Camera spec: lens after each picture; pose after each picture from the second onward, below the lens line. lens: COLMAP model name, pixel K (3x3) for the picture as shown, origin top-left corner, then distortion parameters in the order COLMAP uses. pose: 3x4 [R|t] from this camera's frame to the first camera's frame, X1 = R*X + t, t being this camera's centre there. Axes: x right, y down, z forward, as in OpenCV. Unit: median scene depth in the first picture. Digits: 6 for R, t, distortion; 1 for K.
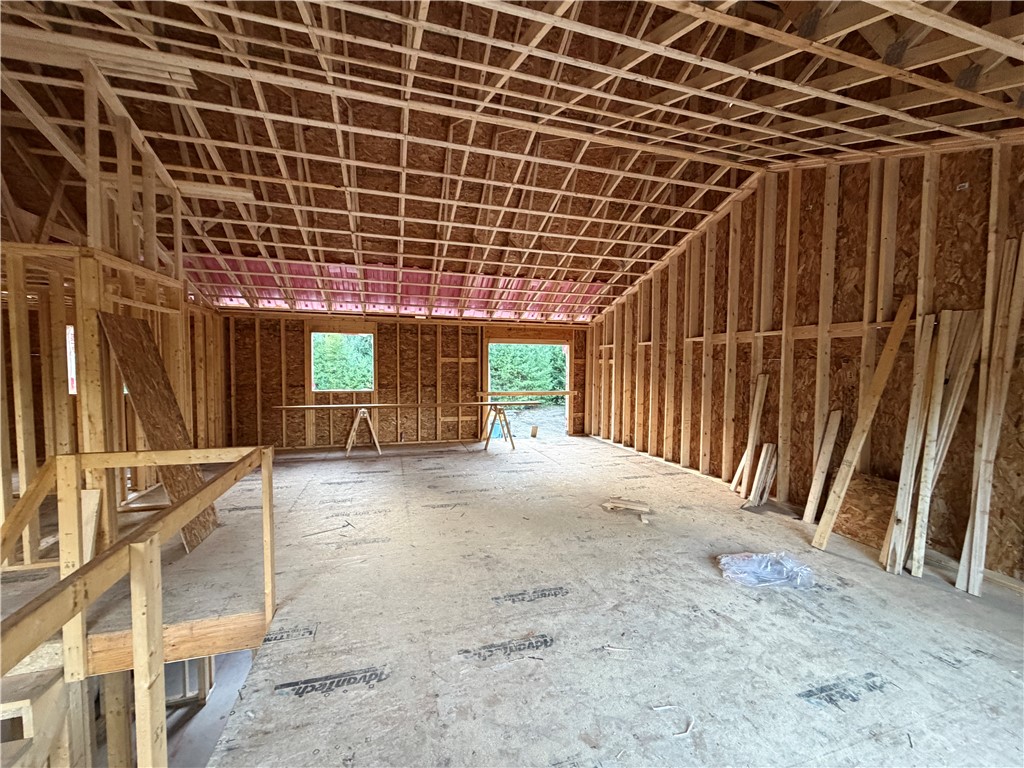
lens RADIAL K [[408.5, 0, 515.9], [0, 408.5, 385.3], [0, 0, 1]] dist [0.003715, 0.000467]
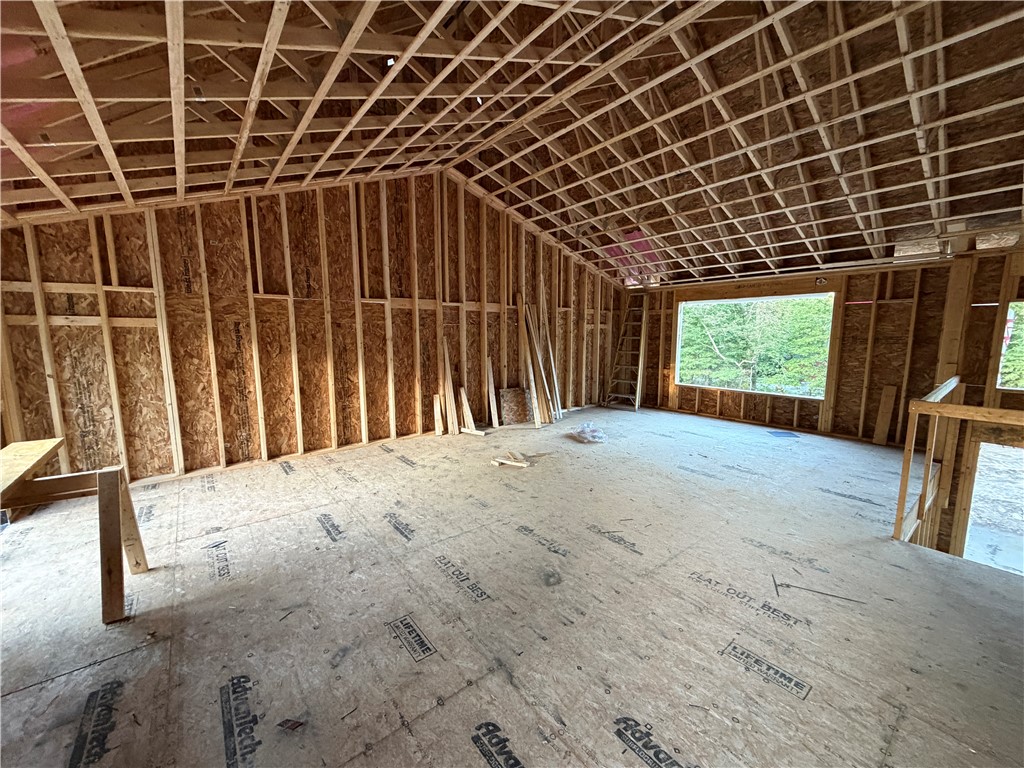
lens RADIAL K [[408.5, 0, 517.7], [0, 408.5, 384.3], [0, 0, 1]] dist [0.003715, 0.000467]
pose [[-0.376140, -0.125212, 0.918064, -1.028753], [0.049773, 0.986666, 0.154961, -0.077665], [-0.925225, 0.103982, -0.364892, 1.649069]]
